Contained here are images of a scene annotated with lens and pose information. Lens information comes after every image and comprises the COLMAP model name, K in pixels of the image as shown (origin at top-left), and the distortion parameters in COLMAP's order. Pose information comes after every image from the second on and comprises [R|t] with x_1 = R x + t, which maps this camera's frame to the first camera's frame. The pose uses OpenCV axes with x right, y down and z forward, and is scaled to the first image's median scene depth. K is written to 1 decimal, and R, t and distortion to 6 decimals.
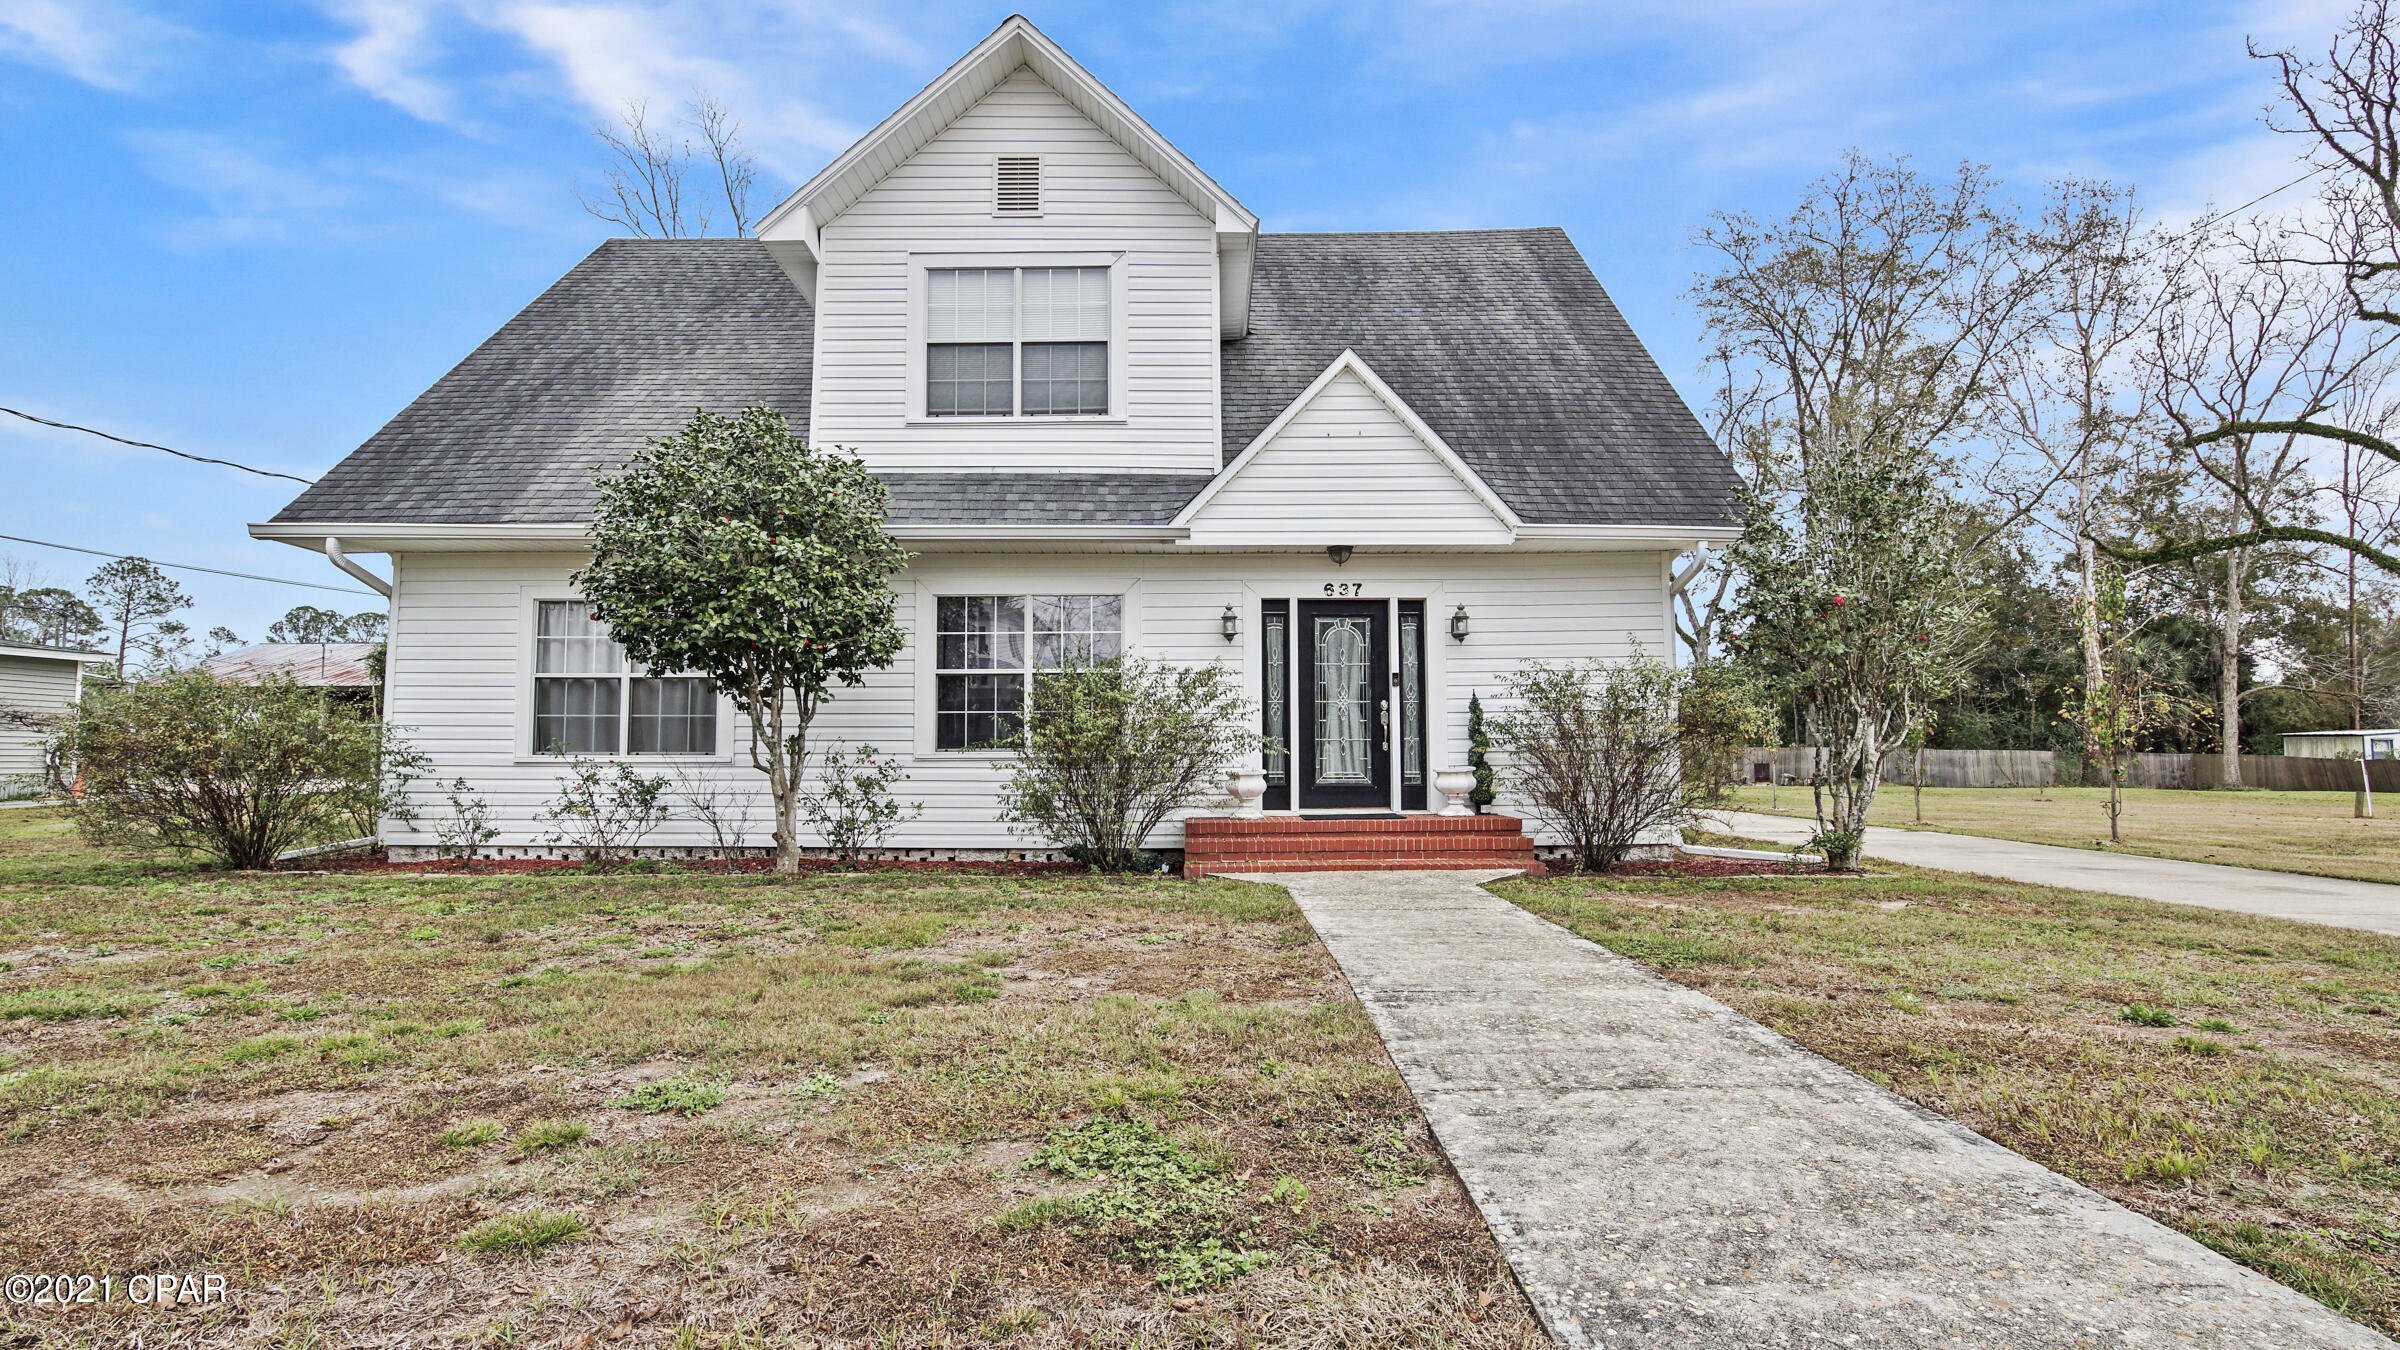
lens RADIAL K [[1095.6, 0, 1196.2], [0, 1095.6, 665.4], [0, 0, 1]] dist [-0.004066, 0.000735]
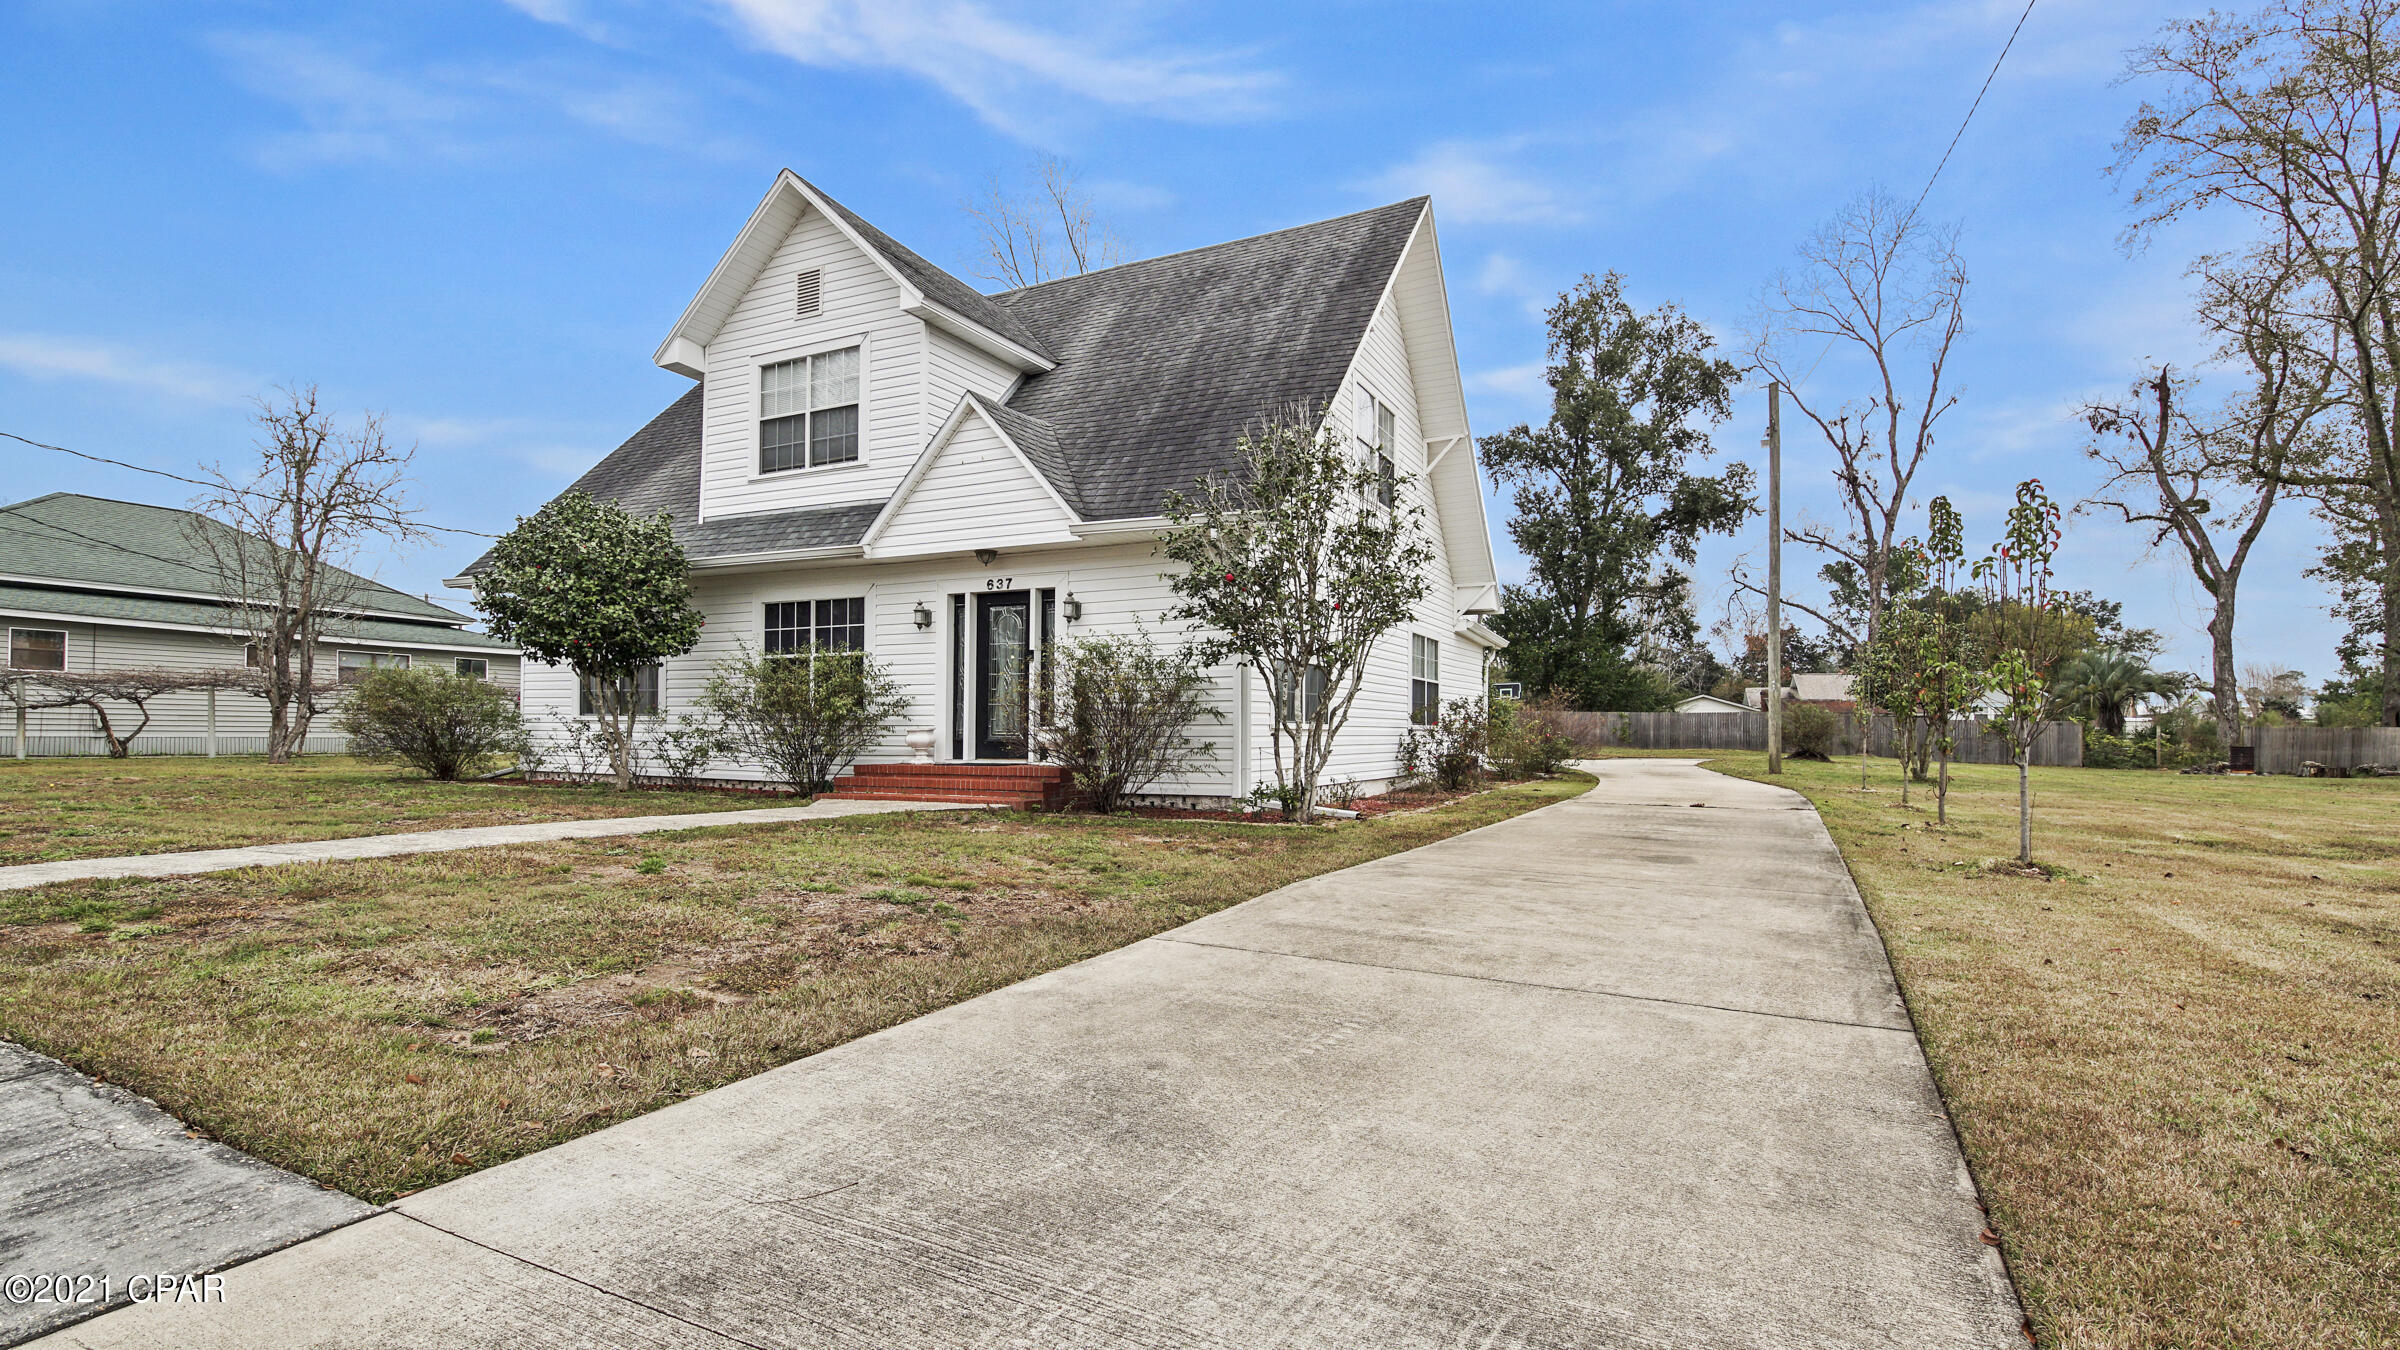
lens RADIAL K [[1095.6, 0, 1200.8], [0, 1095.6, 690.2], [0, 0, 1]] dist [-0.004066, 0.000735]
pose [[0.897120, -0.009128, -0.441693, 0.888551], [0.035152, 0.998092, 0.050771, -0.003590], [0.440387, -0.061074, 0.895729, -0.022569]]
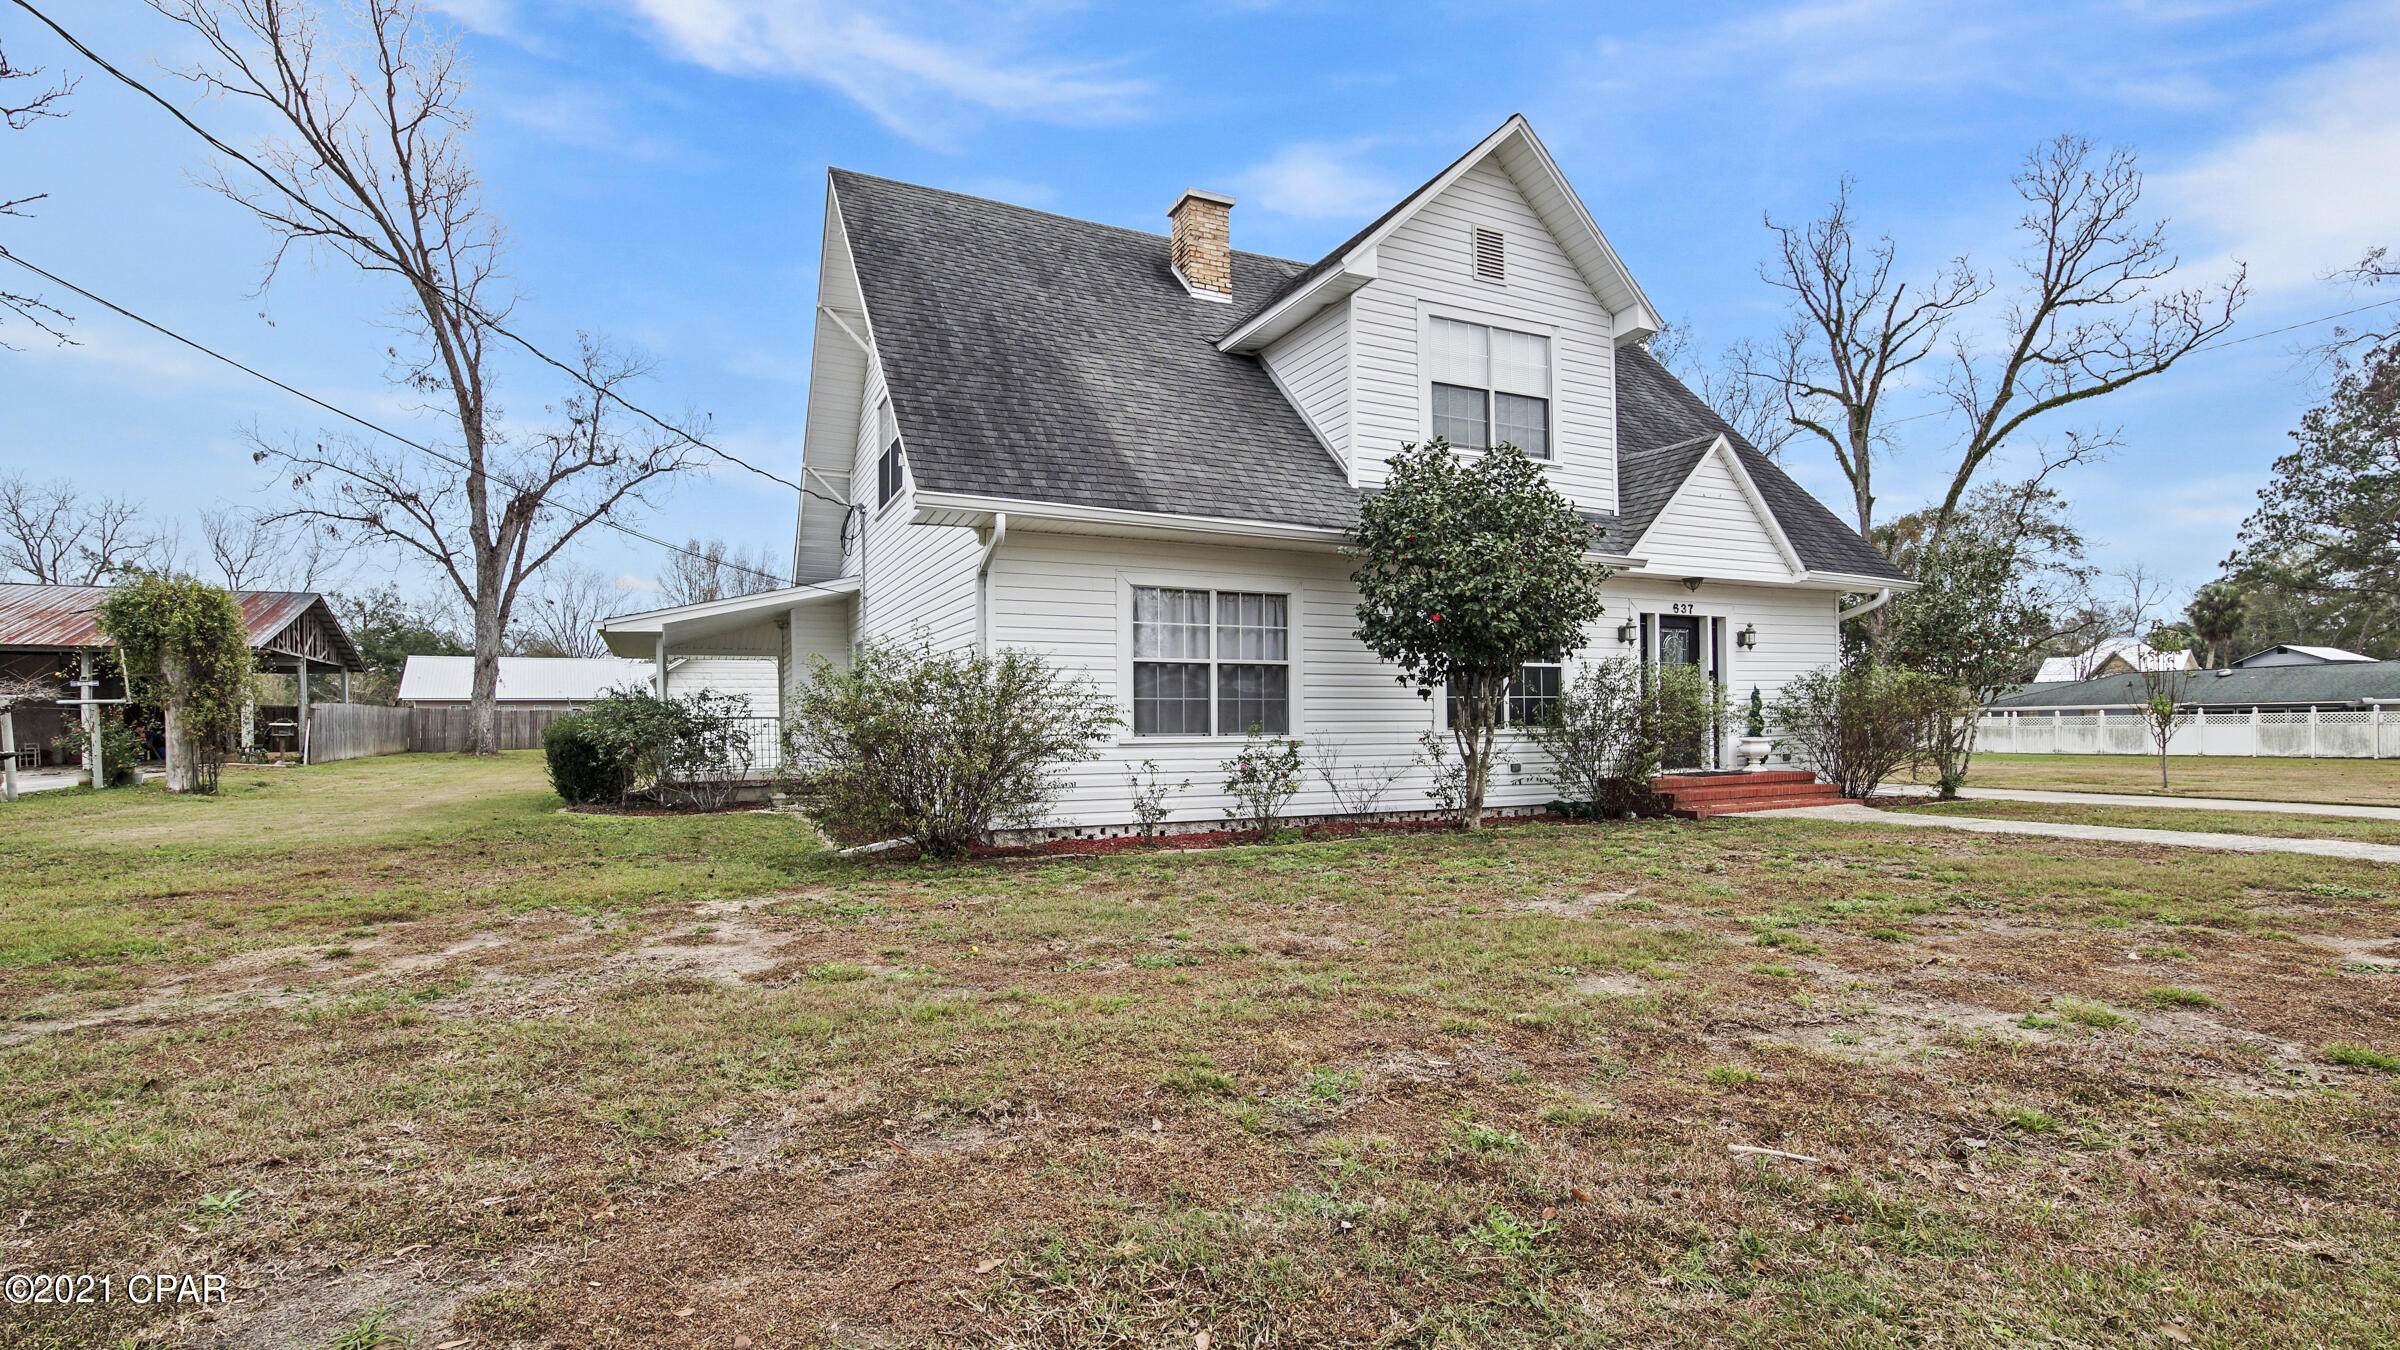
lens RADIAL K [[1095.6, 0, 1222.1], [0, 1095.6, 726.0], [0, 0, 1]] dist [-0.004066, 0.000735]
pose [[0.889257, -0.007461, 0.457346, -1.002860], [-0.023395, 0.997816, 0.061768, 0.005653], [-0.456808, -0.065627, 0.887141, 0.044857]]
